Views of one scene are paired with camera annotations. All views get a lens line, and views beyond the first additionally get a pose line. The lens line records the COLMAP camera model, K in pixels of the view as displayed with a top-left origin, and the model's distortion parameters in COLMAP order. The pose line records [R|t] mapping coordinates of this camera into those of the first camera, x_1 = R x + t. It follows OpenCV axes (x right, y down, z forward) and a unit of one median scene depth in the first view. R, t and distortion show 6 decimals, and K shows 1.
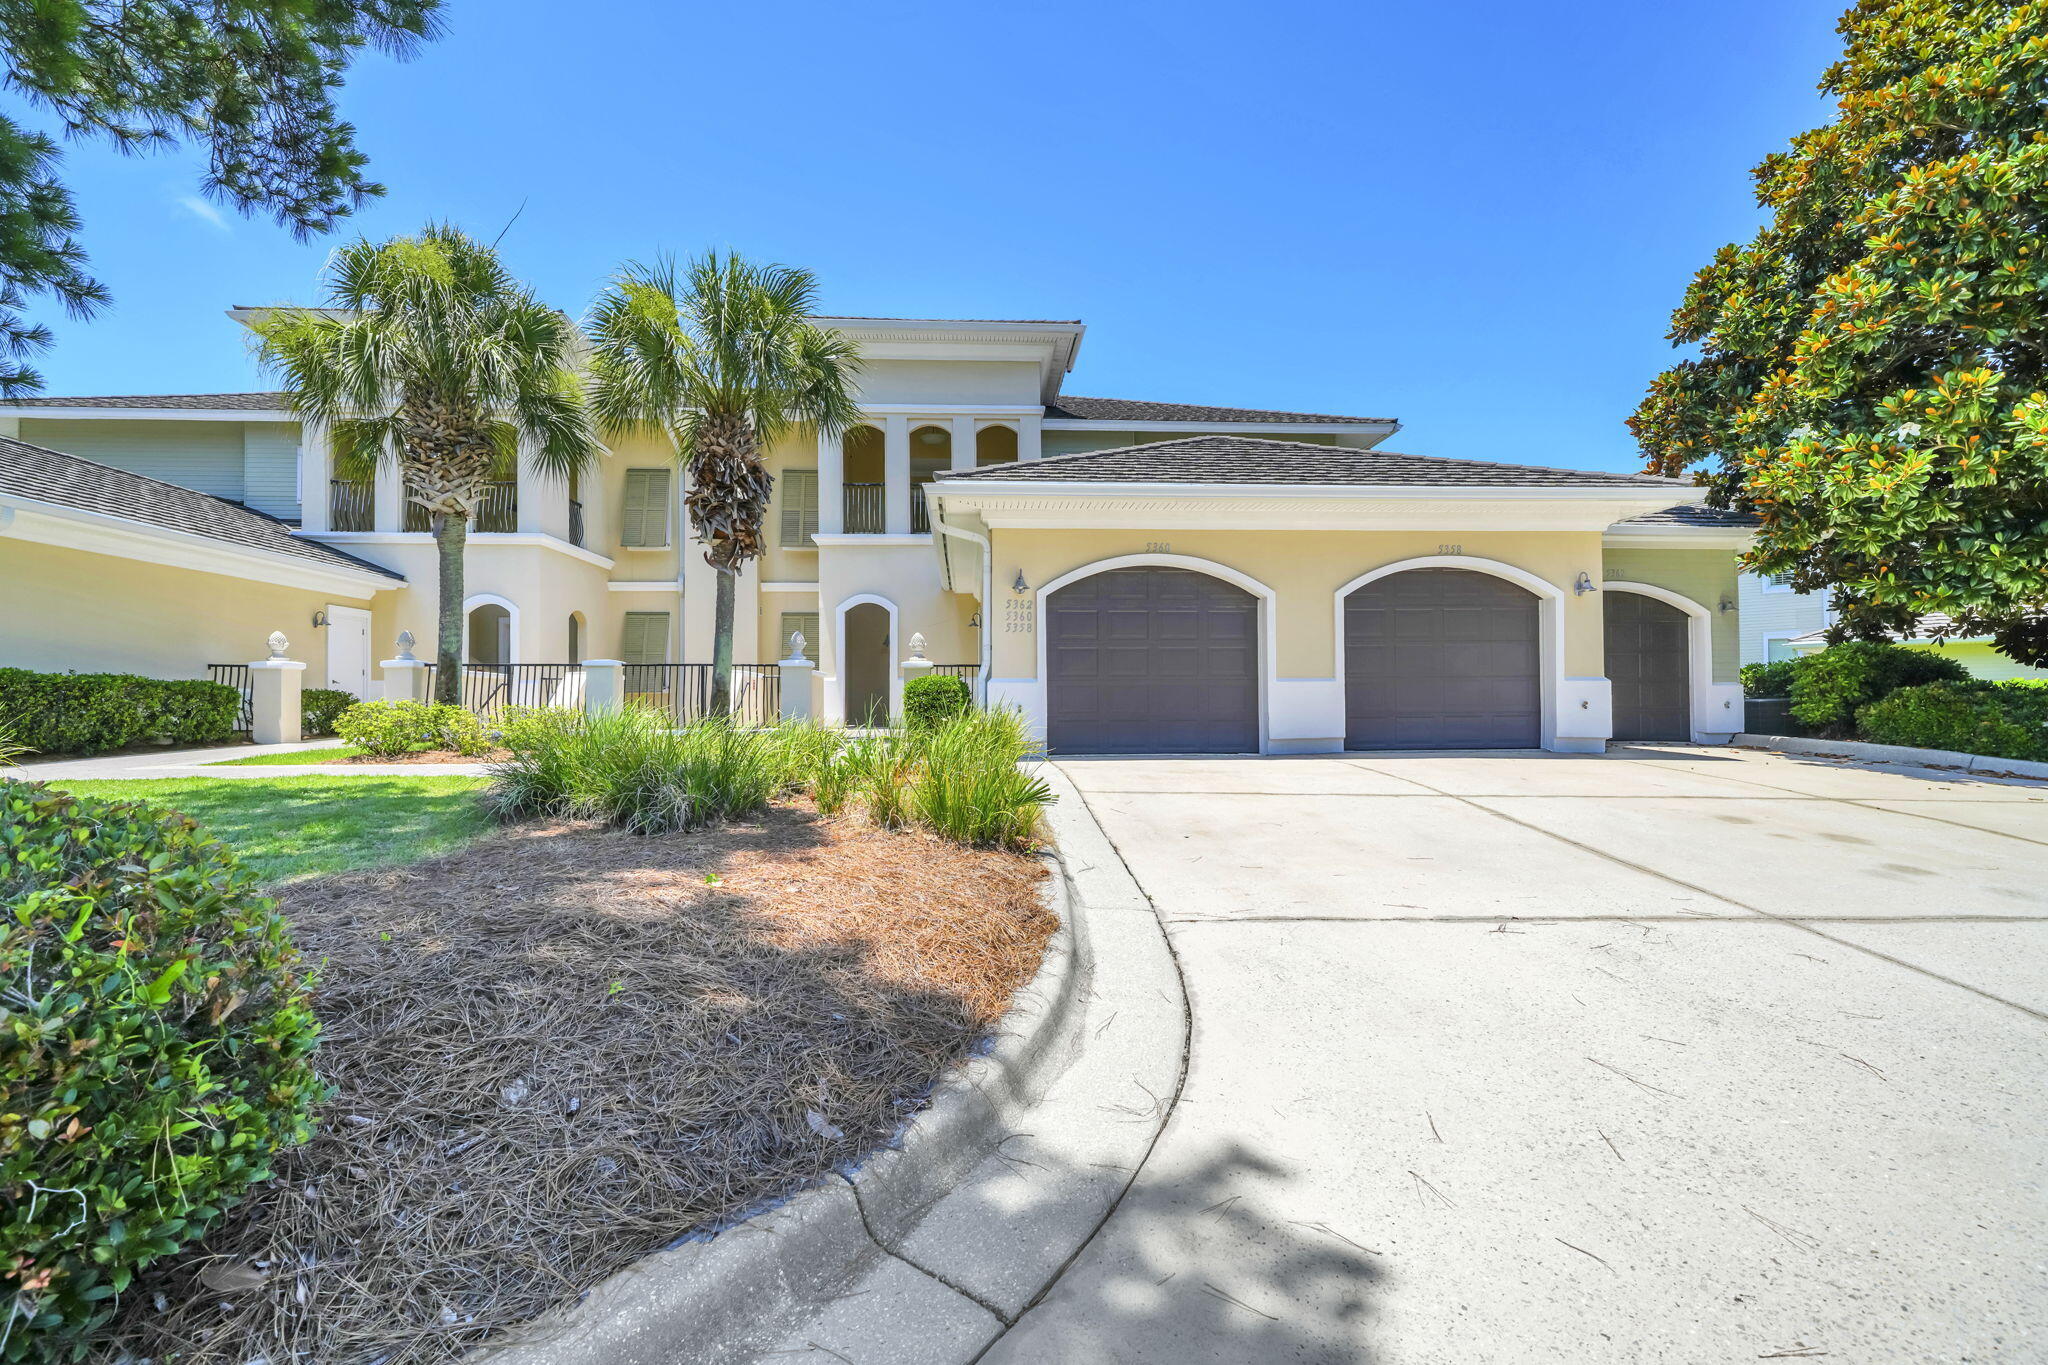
lens RADIAL K [[825.9, 0, 1021.5], [0, 825.9, 674.7], [0, 0, 1]] dist [0.000458, 0.000405]
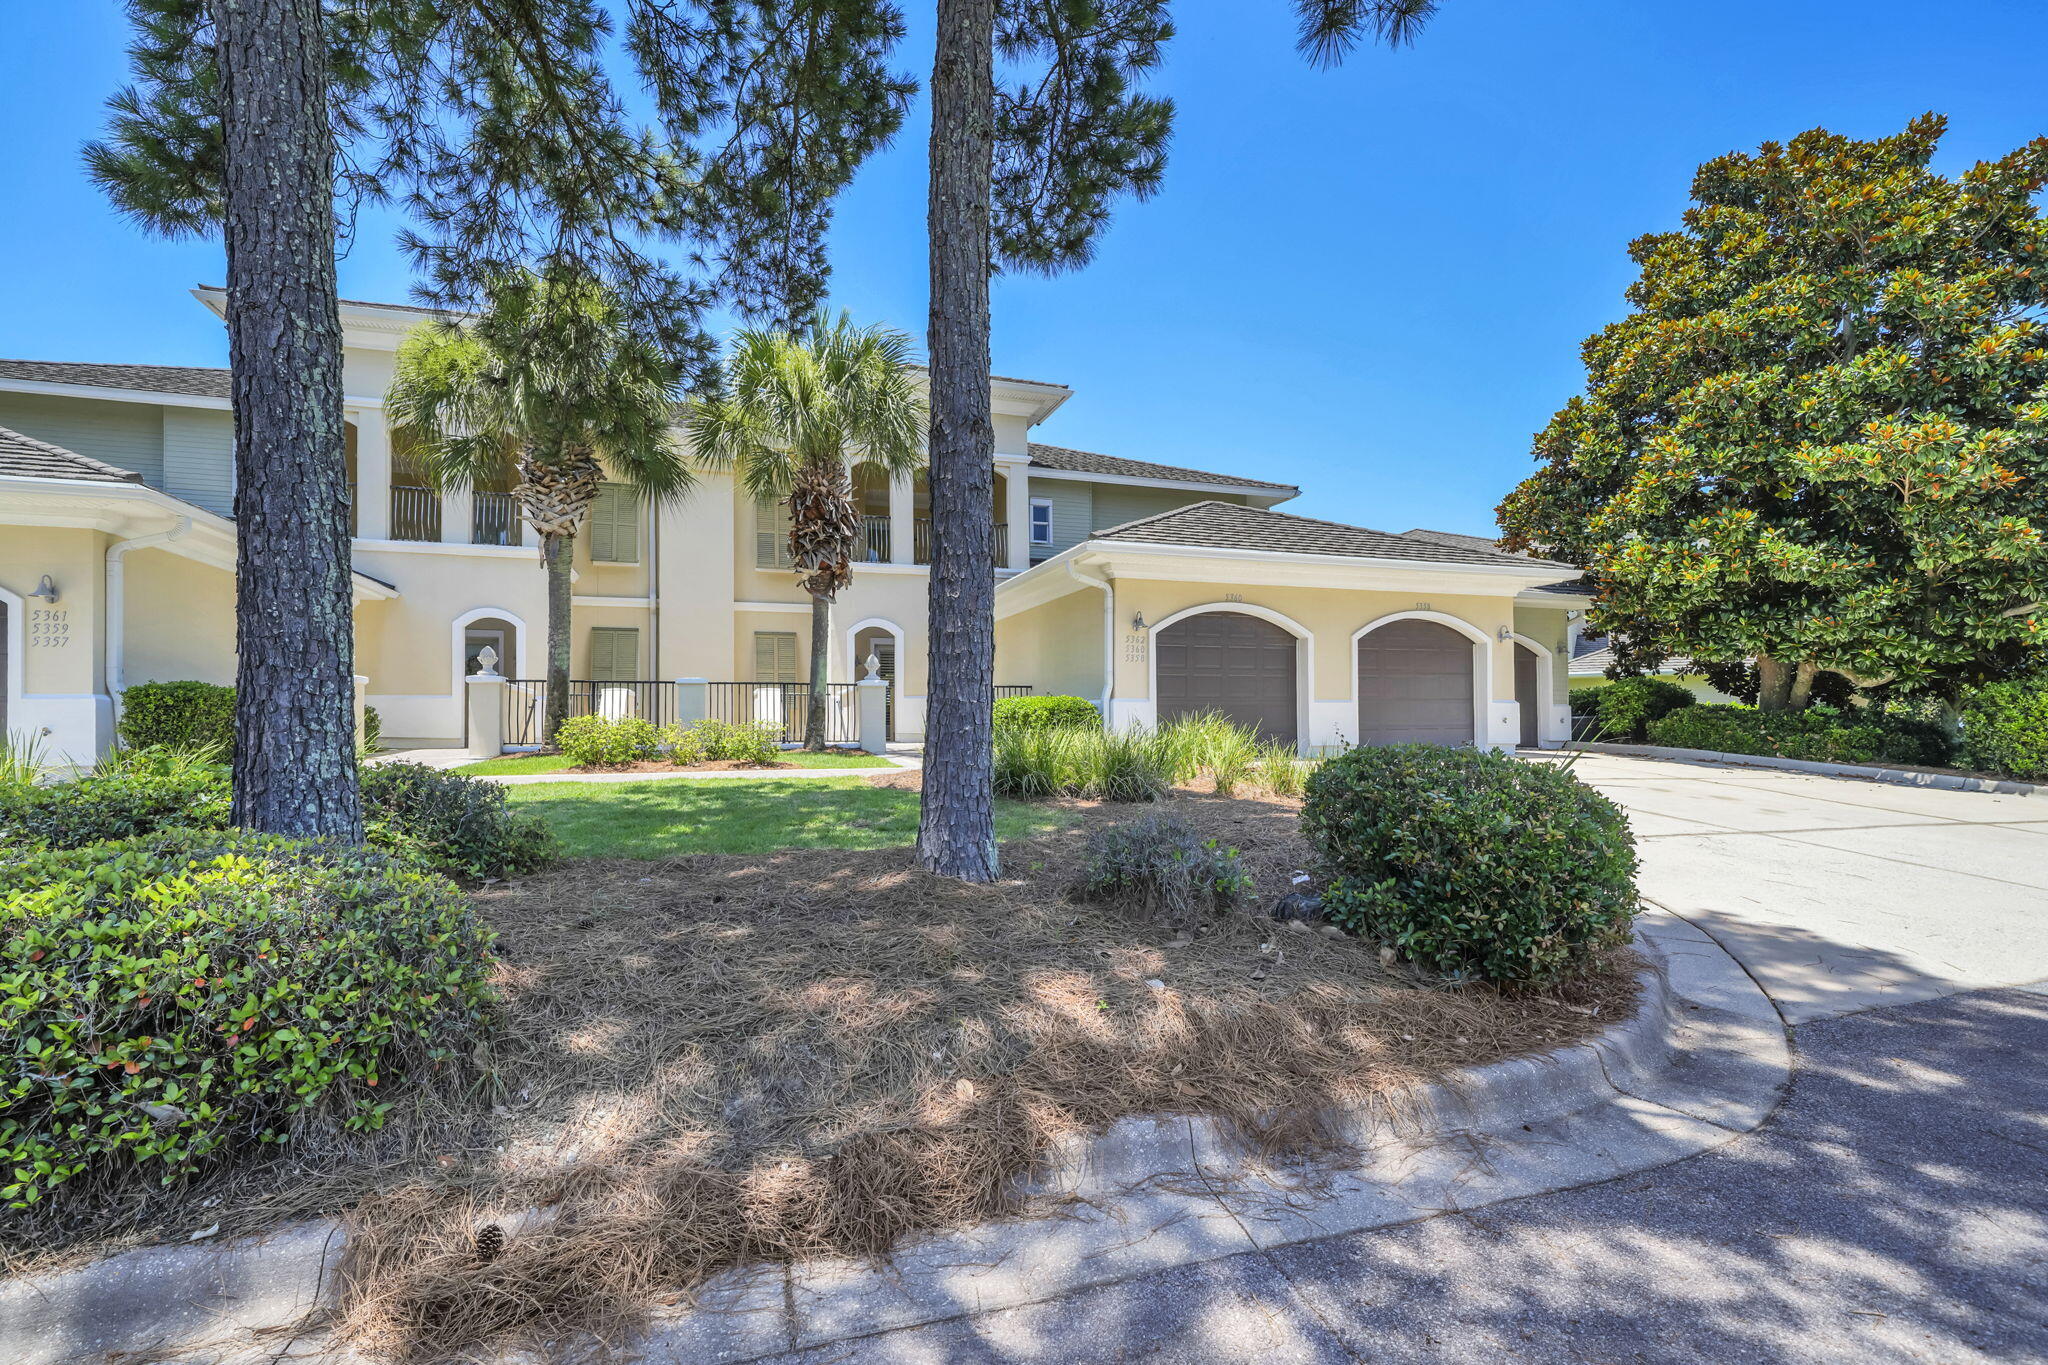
lens RADIAL K [[833.5, 0, 1023.8], [0, 833.5, 689.3], [0, 0, 1]] dist [-0.006268, -0.000382]
pose [[0.970310, 0.008966, 0.241699, -0.468941], [-0.007311, 0.999943, -0.007741, 0.001205], [-0.241755, 0.005744, 0.970320, -0.176299]]
